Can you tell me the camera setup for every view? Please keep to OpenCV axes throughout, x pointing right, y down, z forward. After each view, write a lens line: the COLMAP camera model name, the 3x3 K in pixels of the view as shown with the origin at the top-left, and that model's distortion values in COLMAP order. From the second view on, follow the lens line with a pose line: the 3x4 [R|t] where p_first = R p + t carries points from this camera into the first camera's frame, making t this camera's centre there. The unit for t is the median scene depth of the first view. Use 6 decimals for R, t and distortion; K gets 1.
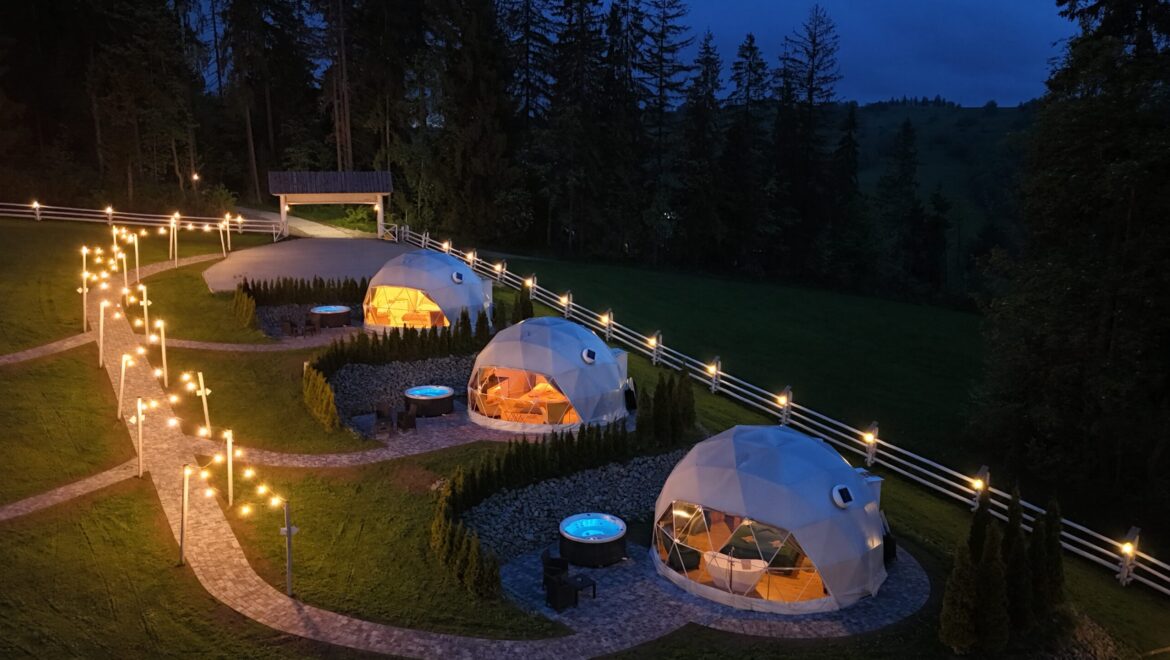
lens RADIAL K [[858.2, 0, 585.0], [0, 858.2, 330.0], [0, 0, 1]] dist [0.086902, -0.084687]
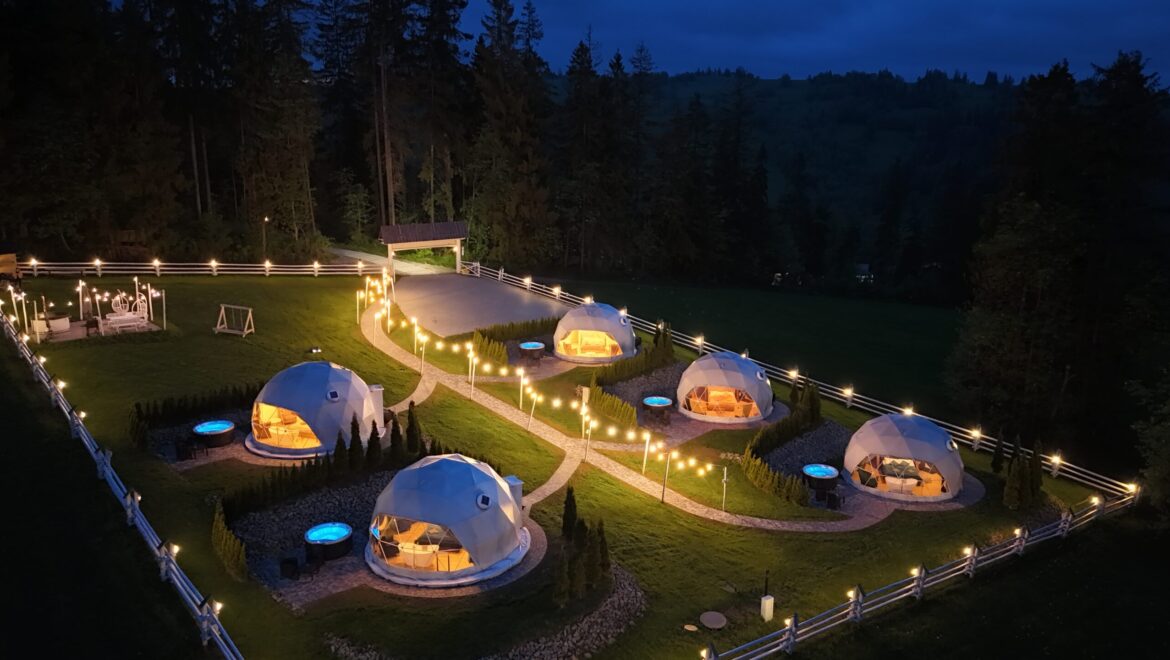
lens RADIAL K [[858.2, 0, 585.0], [0, 858.2, 330.0], [0, 0, 1]] dist [0.086902, -0.084687]
pose [[0.977312, -0.049448, 0.205954, -0.645004], [0.040977, 0.998137, 0.045199, -0.143817], [-0.207805, -0.035734, 0.977517, -0.570696]]
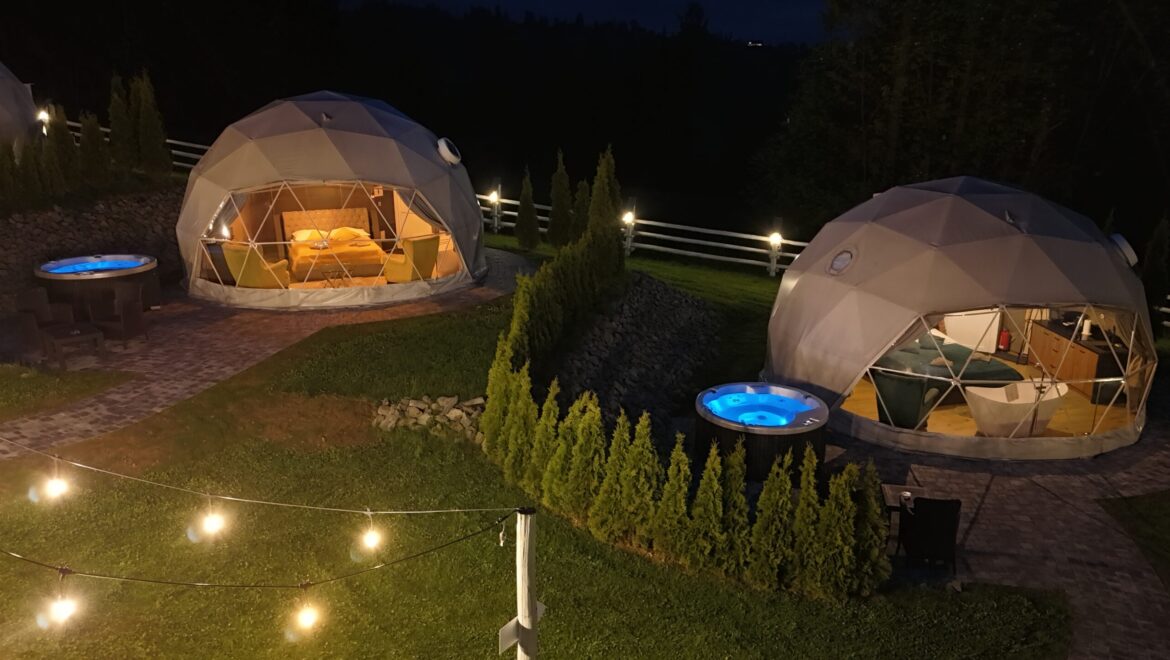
lens RADIAL K [[858.2, 0, 585.0], [0, 858.2, 330.0], [0, 0, 1]] dist [0.086902, -0.084687]
pose [[0.763616, -0.181813, 0.619544, -0.274928], [0.118832, 0.982719, 0.141925, 0.069664], [-0.634642, -0.034755, 0.772025, 0.477494]]
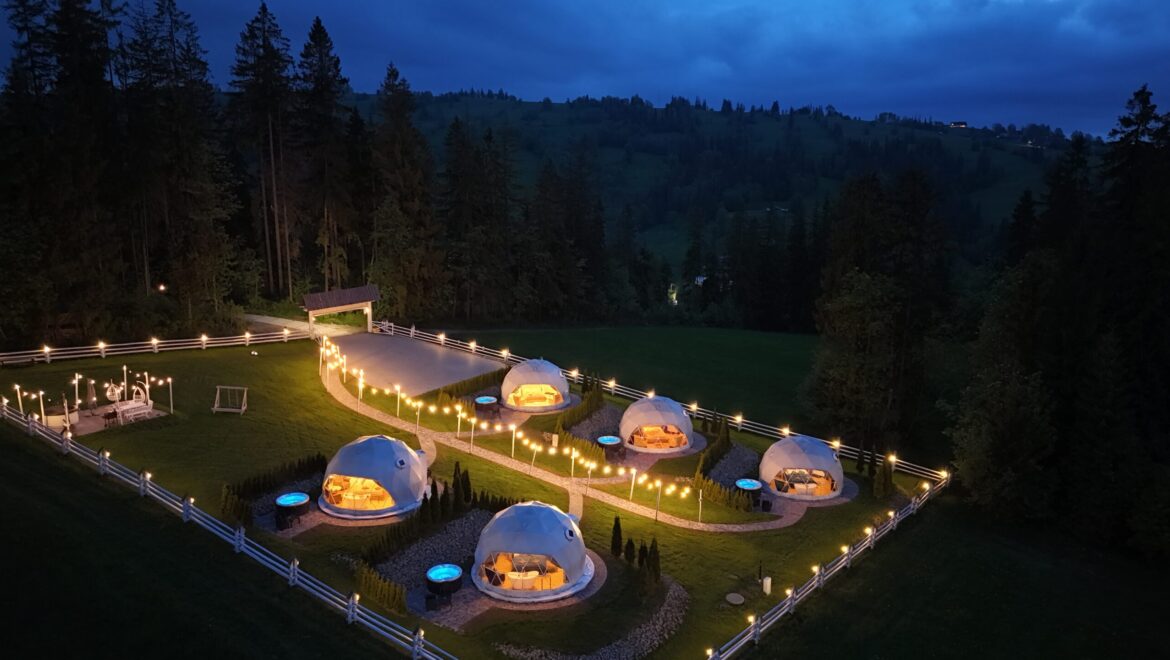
lens RADIAL K [[858.2, 0, 585.0], [0, 858.2, 330.0], [0, 0, 1]] dist [0.086902, -0.084687]
pose [[0.885465, -0.095971, 0.454687, -1.133442], [0.084990, 0.995384, 0.044586, -0.285269], [-0.456867, -0.000835, 0.889534, -0.796563]]
